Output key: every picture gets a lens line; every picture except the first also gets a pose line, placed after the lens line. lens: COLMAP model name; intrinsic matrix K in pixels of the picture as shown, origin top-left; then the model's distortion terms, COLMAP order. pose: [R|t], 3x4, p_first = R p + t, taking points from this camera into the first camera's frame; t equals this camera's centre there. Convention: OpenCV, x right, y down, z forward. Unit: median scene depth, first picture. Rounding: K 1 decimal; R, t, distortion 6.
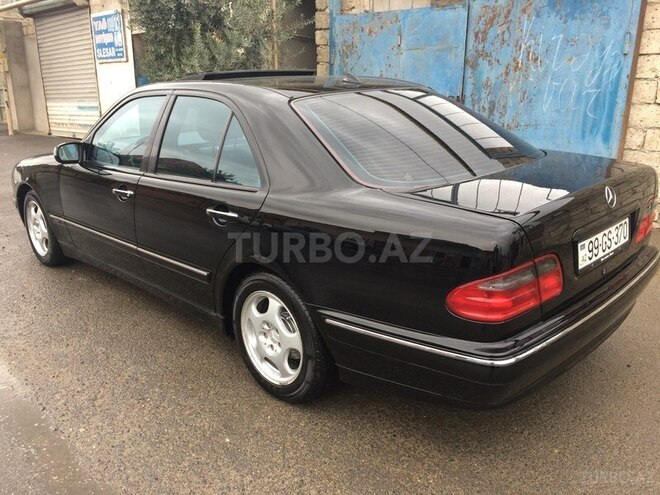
lens RADIAL K [[561.5, 0, 329.8], [0, 561.5, 246.9], [0, 0, 1]] dist [0.049920, -0.035162]
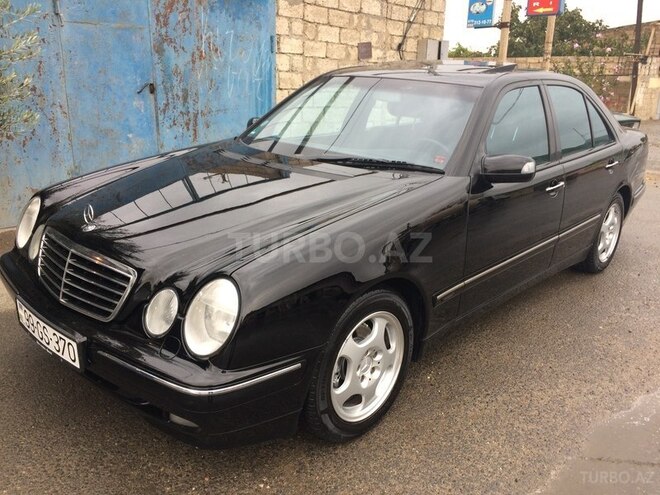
lens RADIAL K [[561.5, 0, 330.5], [0, 561.5, 246.2], [0, 0, 1]] dist [0.049920, -0.035162]
pose [[-0.028887, -0.285481, 0.957949, -0.775877], [0.260280, 0.923141, 0.282956, -0.223467], [-0.965101, 0.257509, 0.047638, 0.800807]]
